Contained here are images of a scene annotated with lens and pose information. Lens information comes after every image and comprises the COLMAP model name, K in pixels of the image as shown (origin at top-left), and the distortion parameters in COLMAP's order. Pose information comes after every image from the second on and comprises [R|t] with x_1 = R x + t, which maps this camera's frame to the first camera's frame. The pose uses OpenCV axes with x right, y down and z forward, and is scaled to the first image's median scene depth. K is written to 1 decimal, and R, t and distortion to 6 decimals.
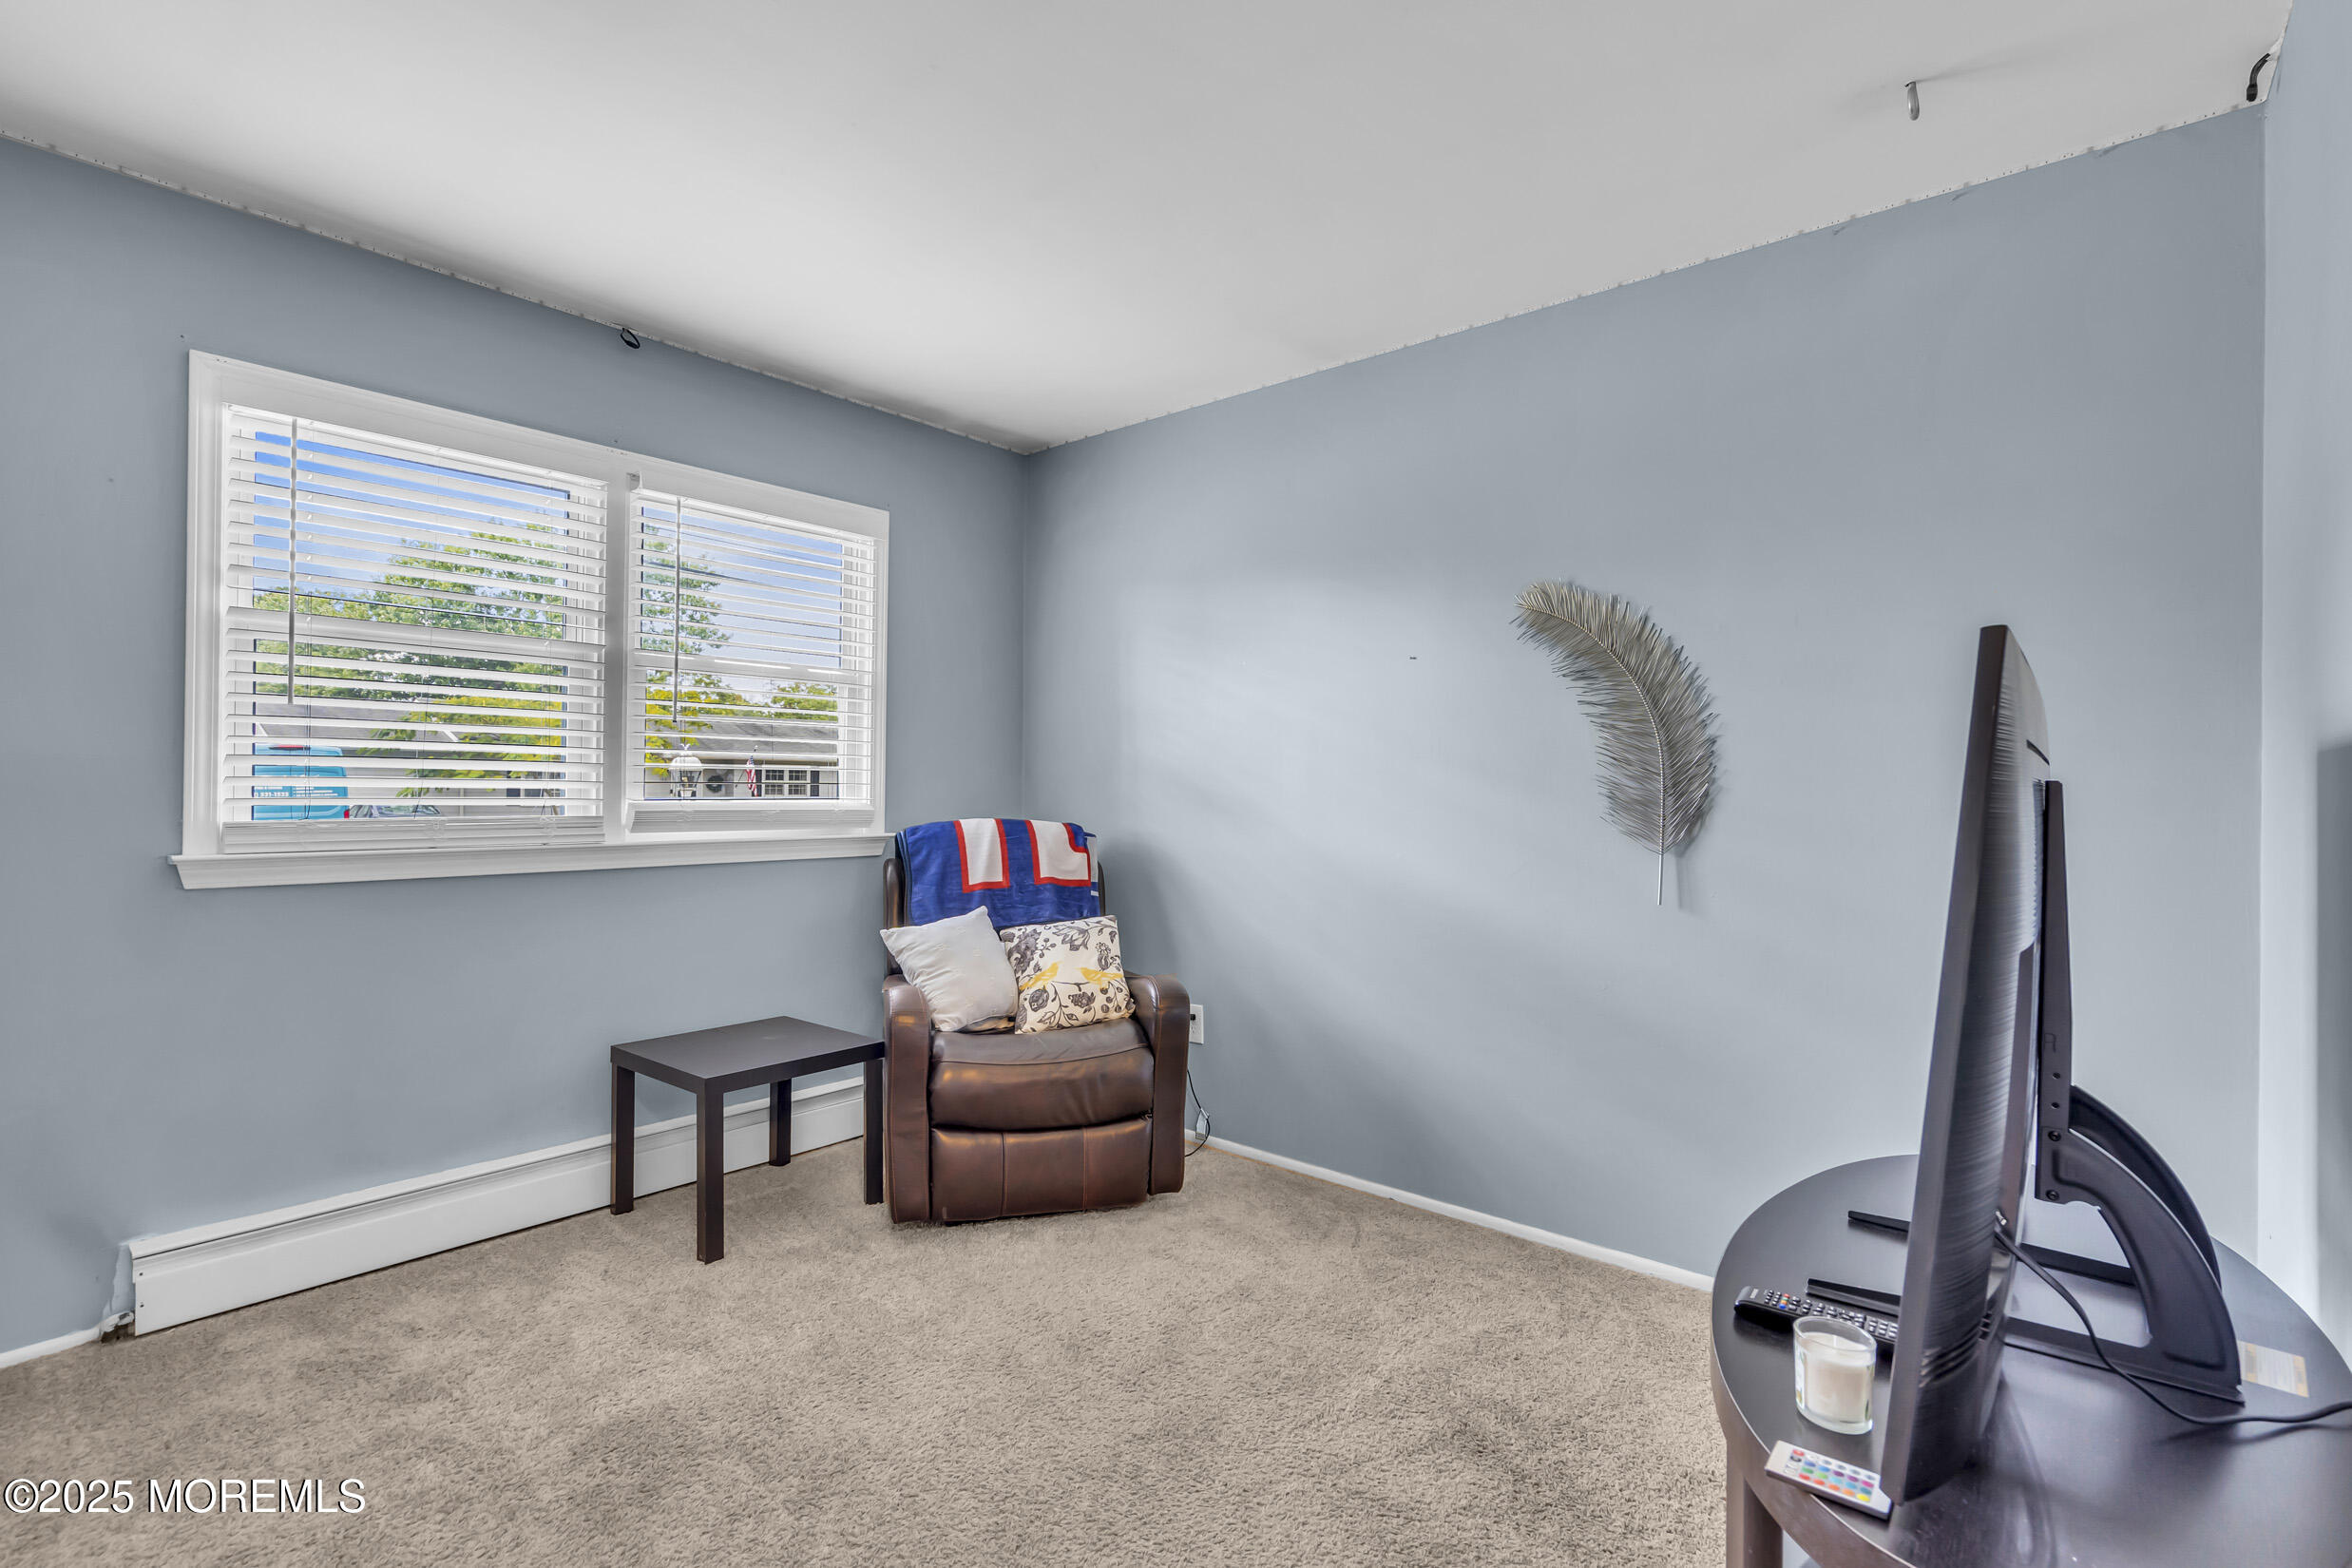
lens RADIAL K [[1093.9, 0, 1176.6], [0, 1093.9, 814.2], [0, 0, 1]] dist [-0.001277, 0.000279]
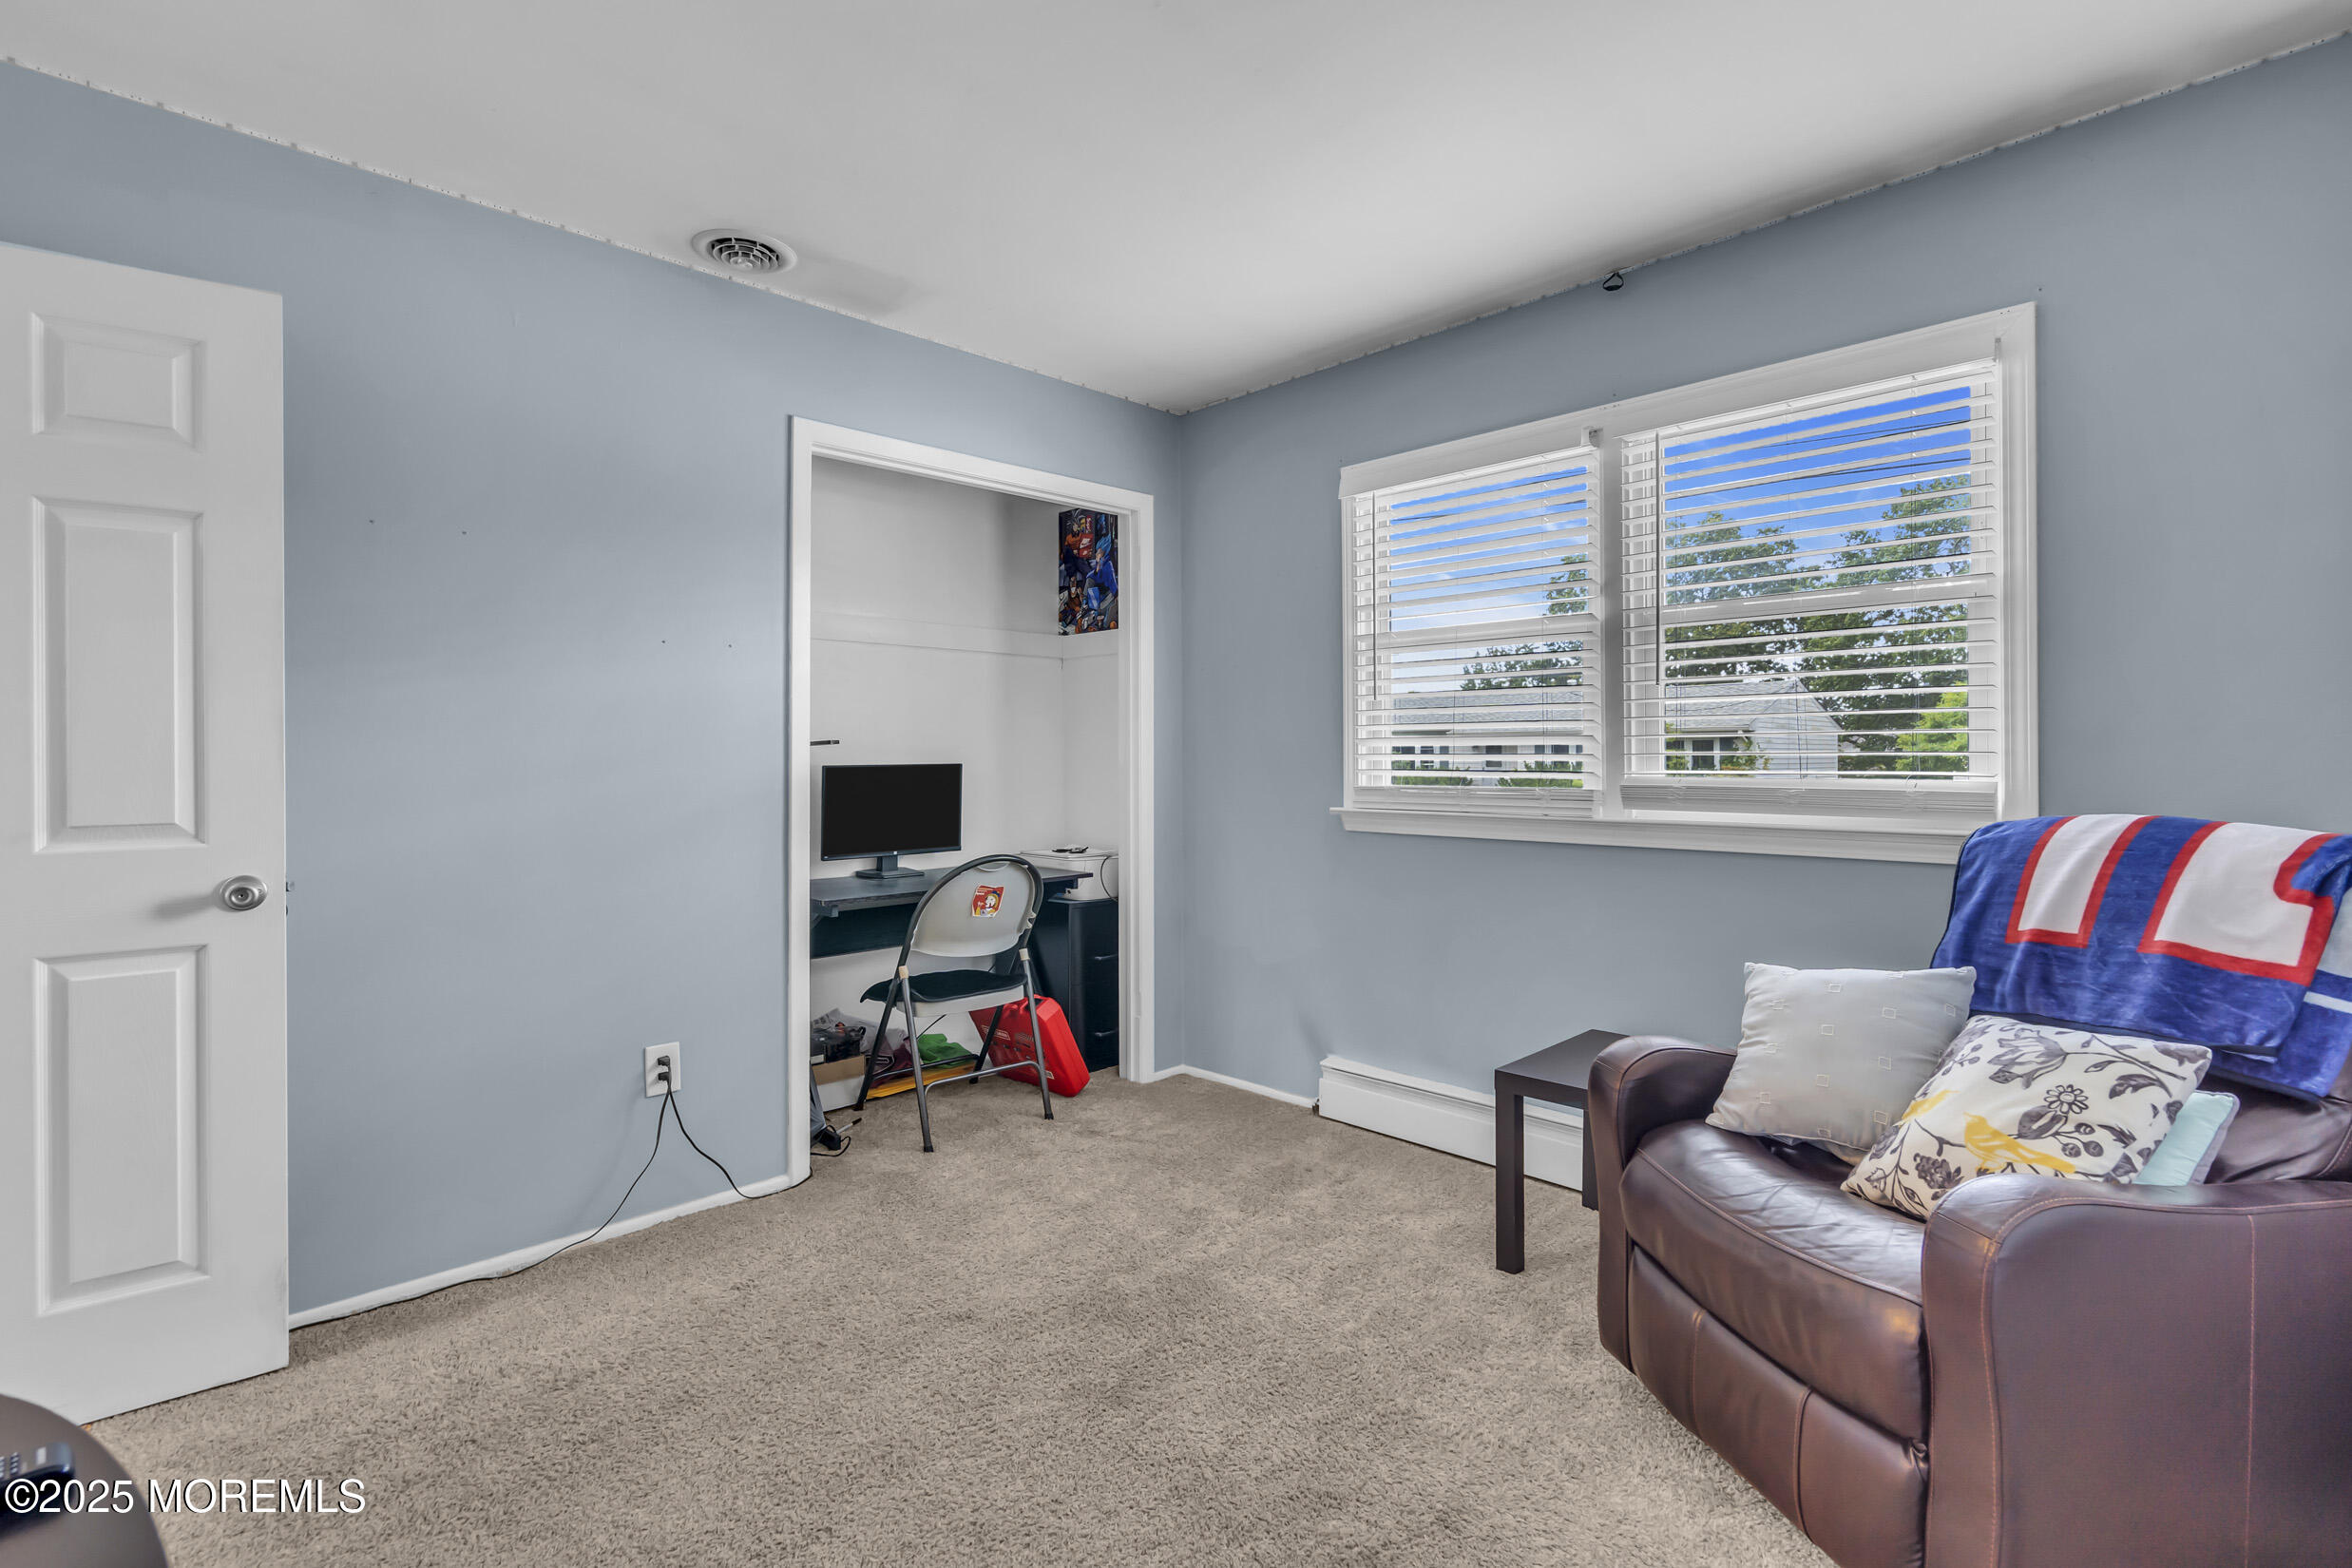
lens RADIAL K [[1073.4, 0, 1168.8], [0, 1073.4, 784.6], [0, 0, 1]] dist [-0.004053, 0.001373]
pose [[-0.076370, 0.017613, -0.996924, 0.548050], [-0.025411, 0.999485, 0.019605, -0.015291], [0.996756, 0.026830, -0.075883, 0.847823]]
